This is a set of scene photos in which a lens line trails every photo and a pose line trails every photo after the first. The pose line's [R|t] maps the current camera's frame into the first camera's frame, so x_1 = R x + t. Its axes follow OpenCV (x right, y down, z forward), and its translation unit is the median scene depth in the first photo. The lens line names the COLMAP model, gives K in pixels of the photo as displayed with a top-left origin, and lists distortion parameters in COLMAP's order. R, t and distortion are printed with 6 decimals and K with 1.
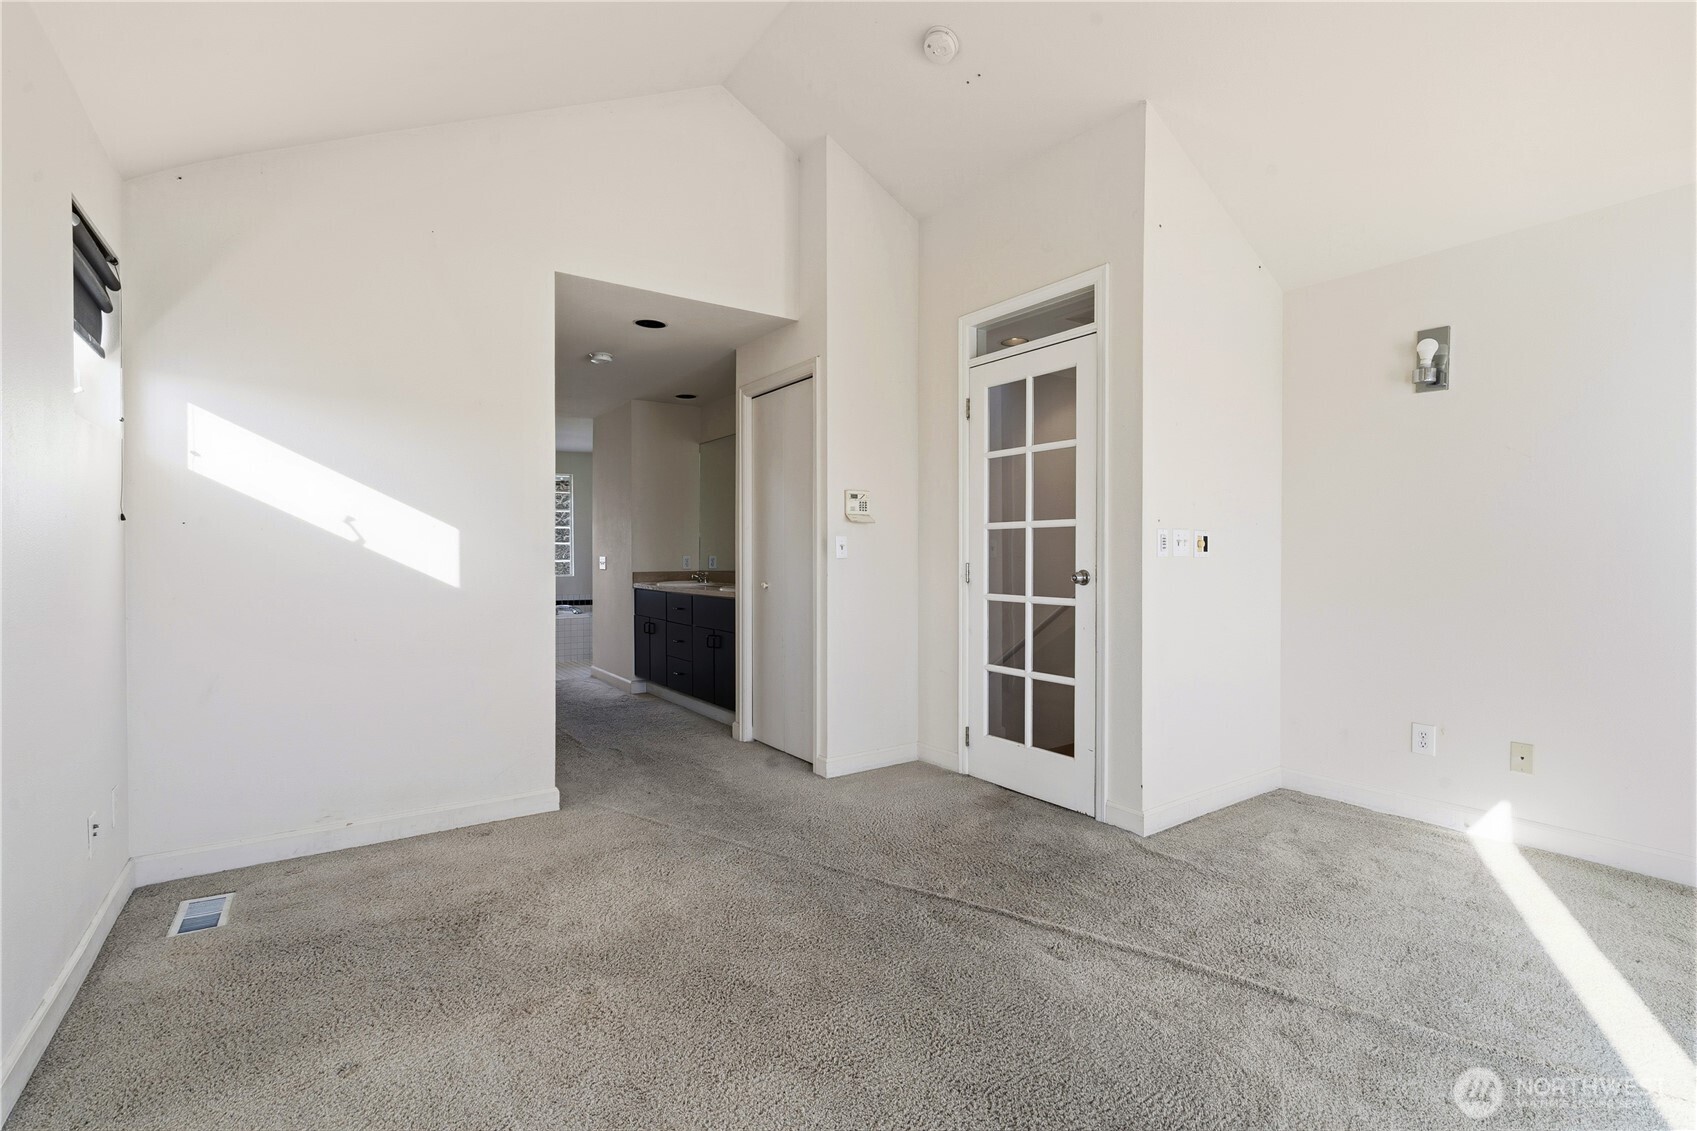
lens RADIAL K [[782.8, 0, 849.7], [0, 782.8, 558.9], [0, 0, 1]] dist [-0.003145, -0.000260]
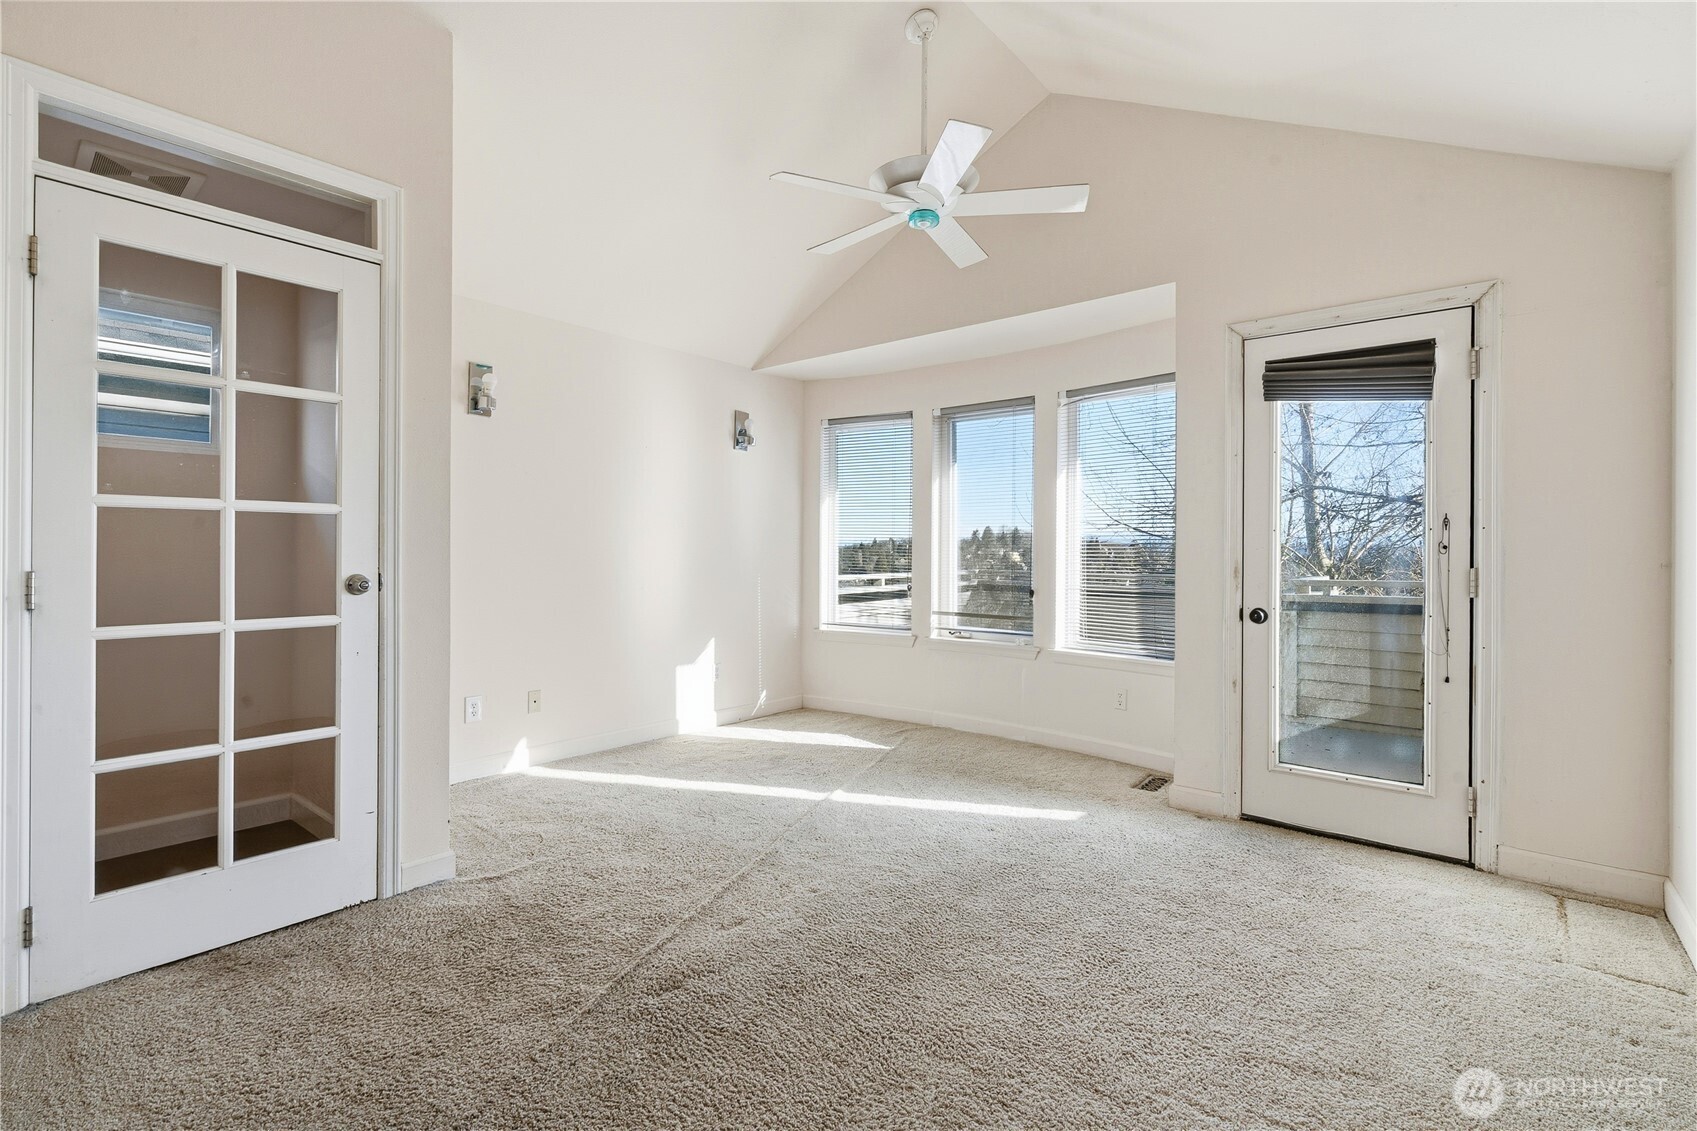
lens RADIAL K [[782.8, 0, 844.5], [0, 782.8, 554.5], [0, 0, 1]] dist [-0.003145, -0.000260]
pose [[-0.277996, -0.003001, 0.960578, -0.537149], [0.003792, 0.999984, 0.004221, -0.006774], [-0.960575, 0.004816, -0.277980, 0.758014]]
